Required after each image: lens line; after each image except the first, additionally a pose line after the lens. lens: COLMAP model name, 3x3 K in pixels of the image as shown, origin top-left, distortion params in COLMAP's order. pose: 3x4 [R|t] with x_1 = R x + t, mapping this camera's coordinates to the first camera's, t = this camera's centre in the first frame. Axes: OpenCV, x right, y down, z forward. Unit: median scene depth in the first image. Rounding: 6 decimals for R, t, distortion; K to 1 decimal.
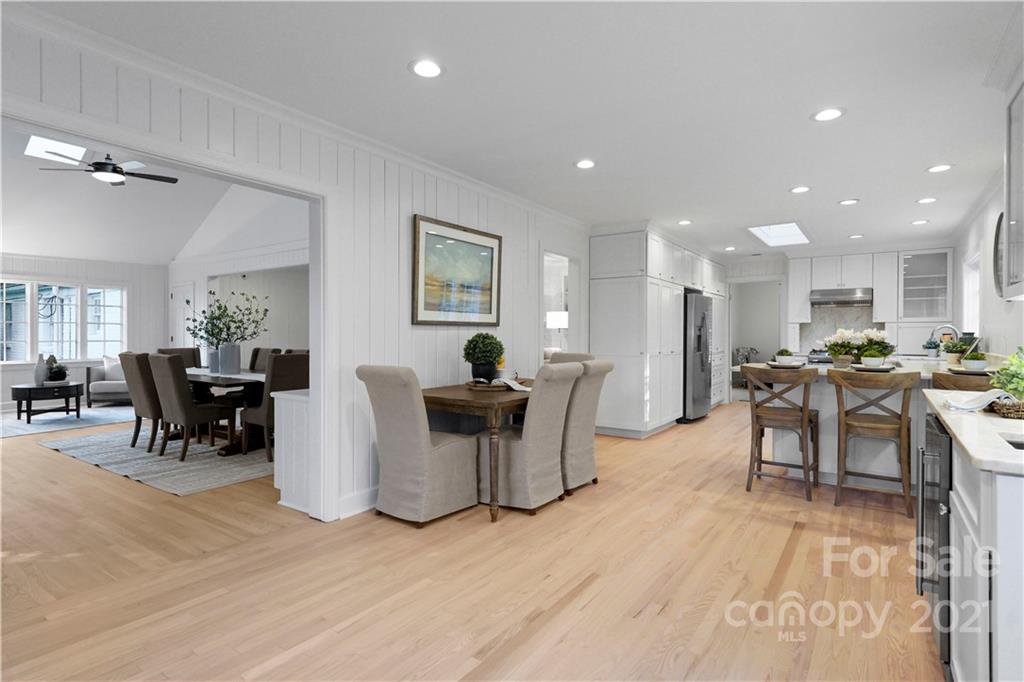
lens RADIAL K [[523.1, 0, 515.1], [0, 523.1, 337.1], [0, 0, 1]] dist [0.012950, -0.000322]
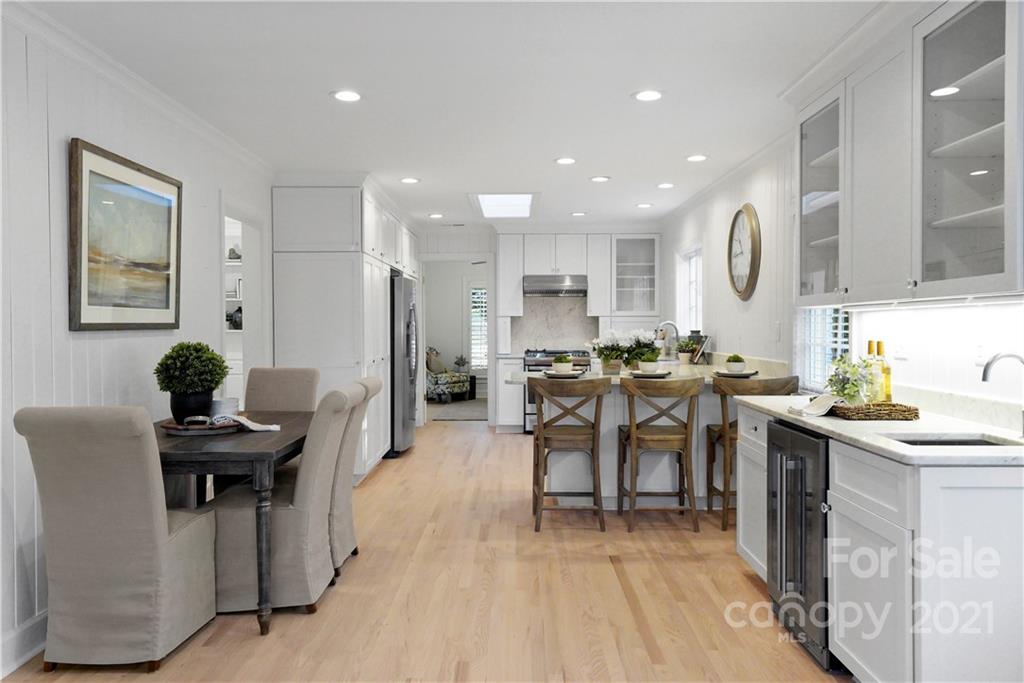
lens RADIAL K [[815.5, 0, 509.1], [0, 815.5, 337.4], [0, 0, 1]] dist [0.043712, -0.006508]
pose [[0.824508, -0.014507, 0.565664, -0.309886], [0.008139, 0.999872, 0.013778, -0.024969], [-0.565792, -0.006756, 0.824521, -0.014381]]
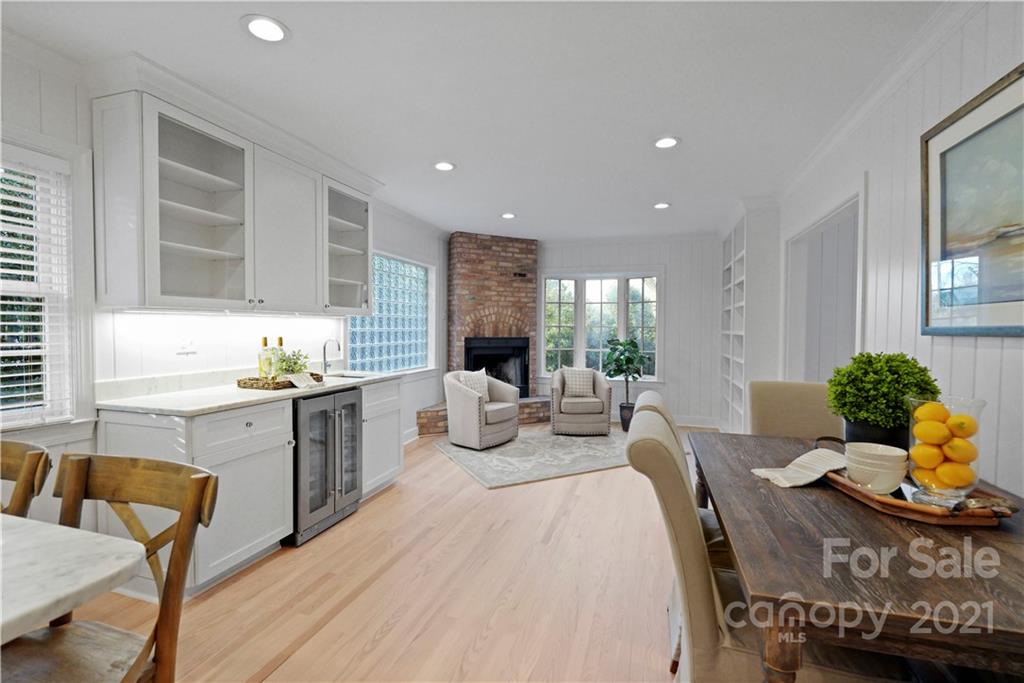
lens RADIAL K [[456.4, 0, 503.6], [0, 456.4, 342.4], [0, 0, 1]] dist [-0.000594, -0.000055]
pose [[-0.954799, -0.002978, -0.297236, 0.373607], [-0.010954, 0.999623, 0.025172, -0.022896], [0.297049, 0.027290, -0.954472, 1.319640]]
